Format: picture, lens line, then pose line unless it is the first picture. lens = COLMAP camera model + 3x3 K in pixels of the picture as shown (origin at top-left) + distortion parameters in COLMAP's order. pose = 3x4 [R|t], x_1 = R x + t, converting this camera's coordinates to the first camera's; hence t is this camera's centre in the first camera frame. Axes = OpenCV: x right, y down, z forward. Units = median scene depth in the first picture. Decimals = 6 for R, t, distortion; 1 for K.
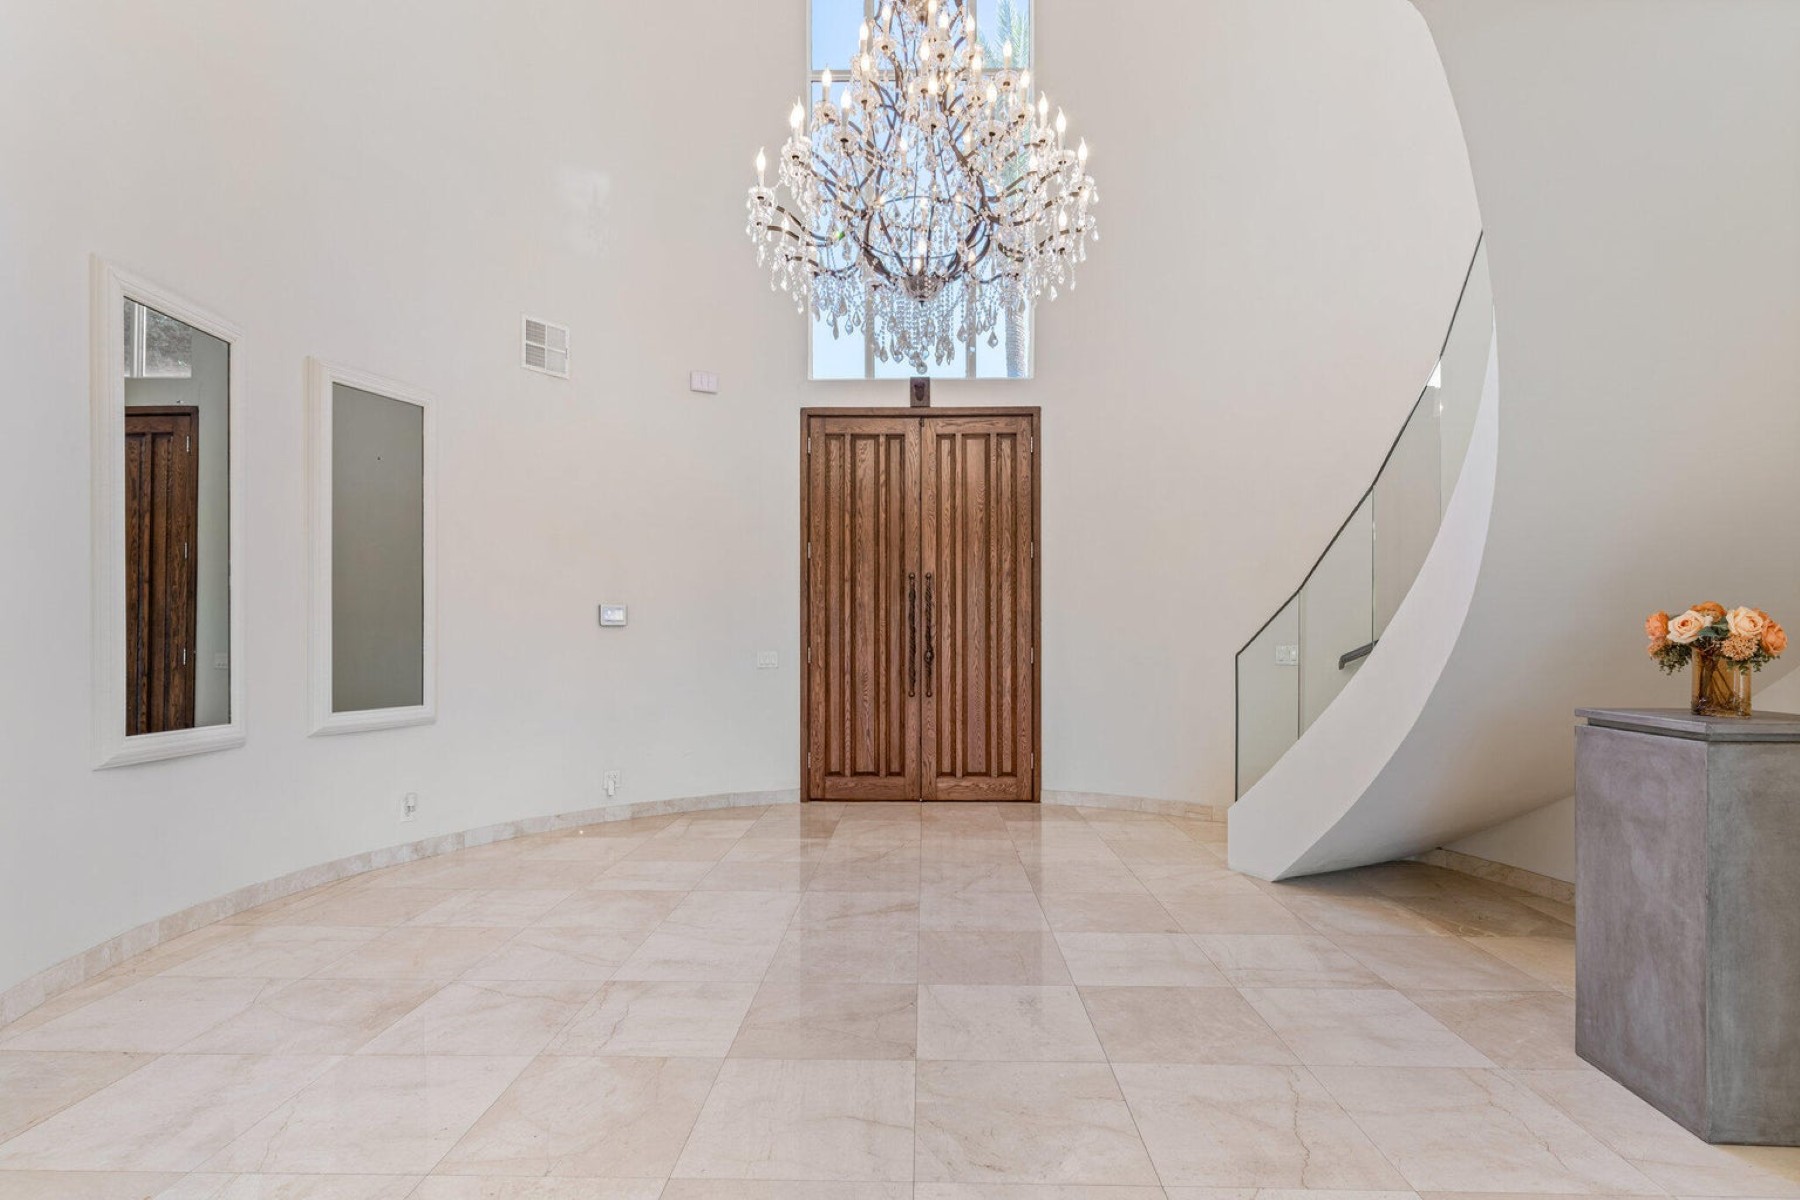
lens RADIAL K [[872.0, 0, 897.1], [0, 872.0, 640.4], [0, 0, 1]] dist [0.000399, -0.000015]
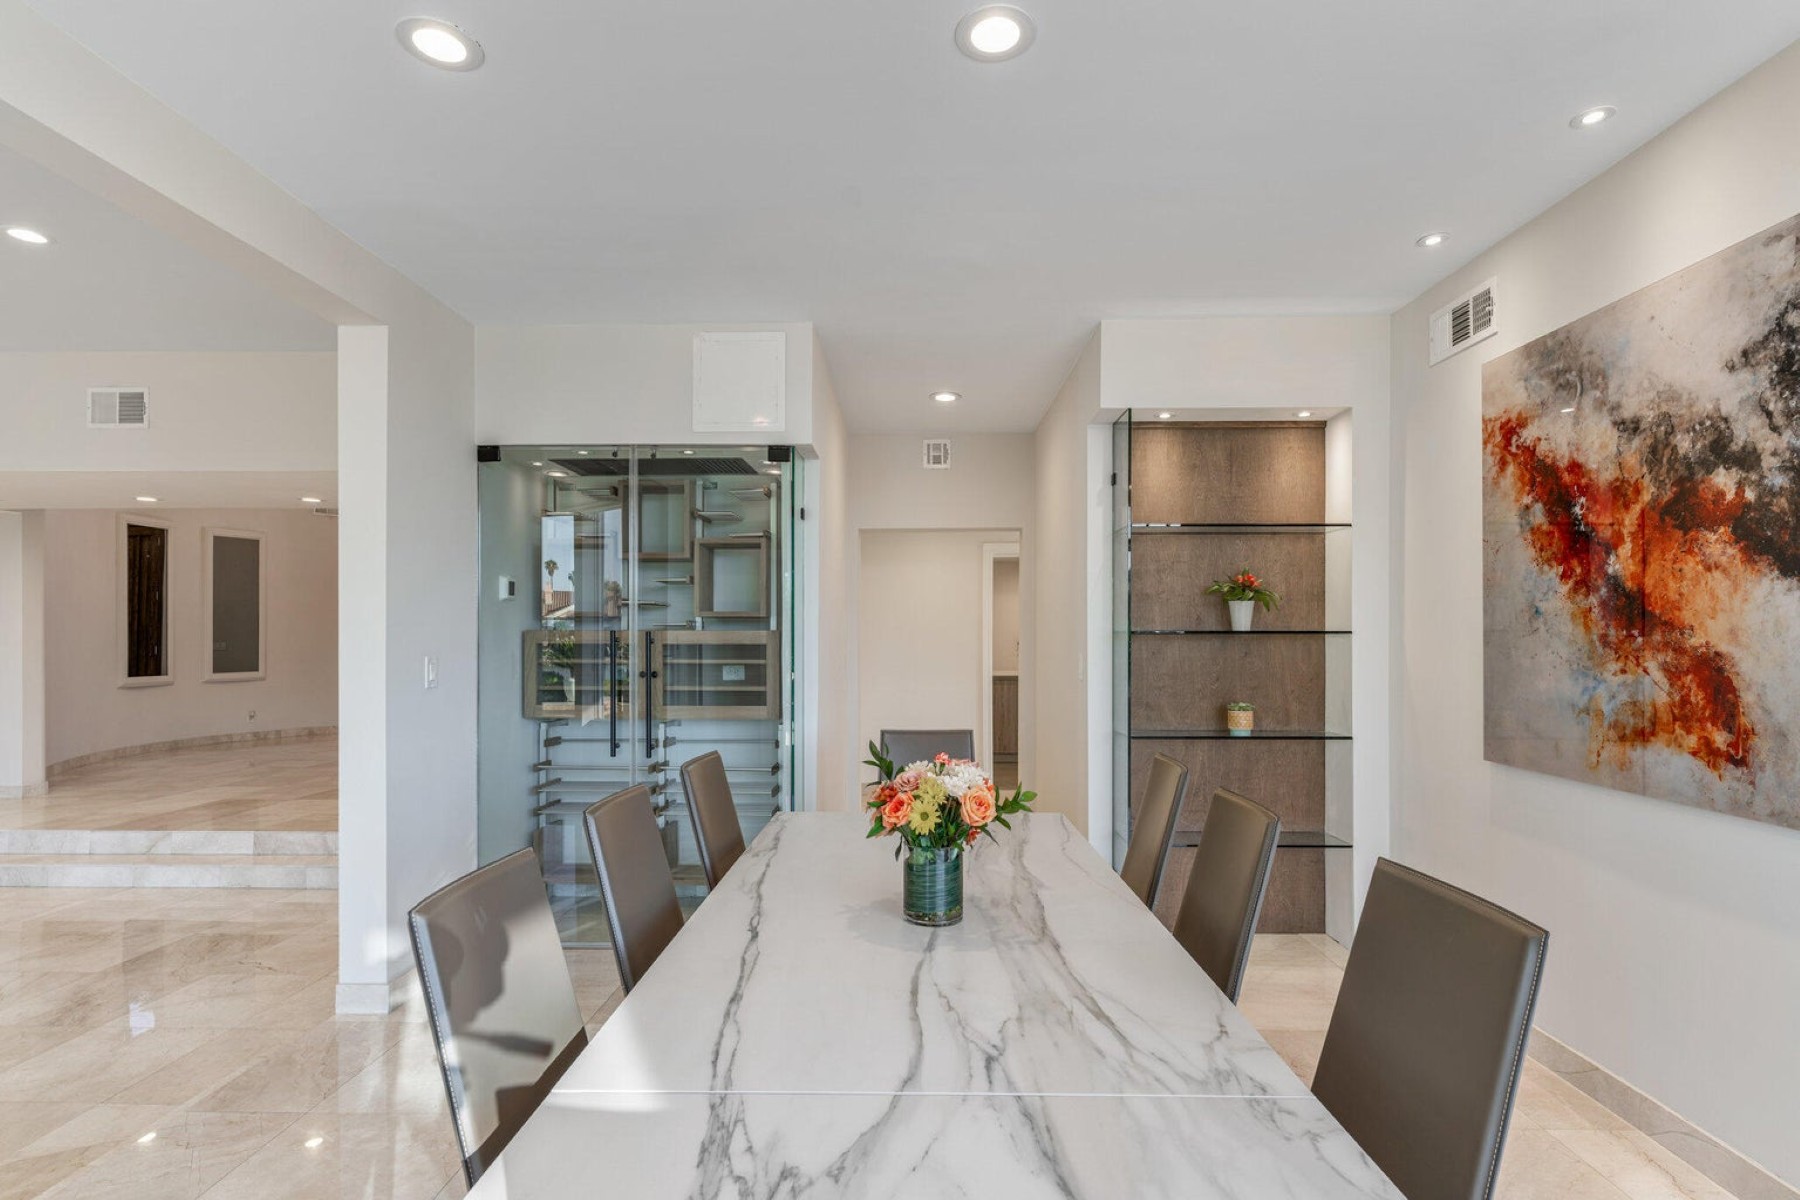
lens RADIAL K [[872.0, 0, 887.7], [0, 872.0, 634.4], [0, 0, 1]] dist [0.000399, -0.000015]
pose [[0.999992, 0.003124, -0.002432, 1.116718], [-0.003138, 0.999977, -0.005934, -0.013338], [0.002413, 0.005942, 0.999979, -1.284487]]
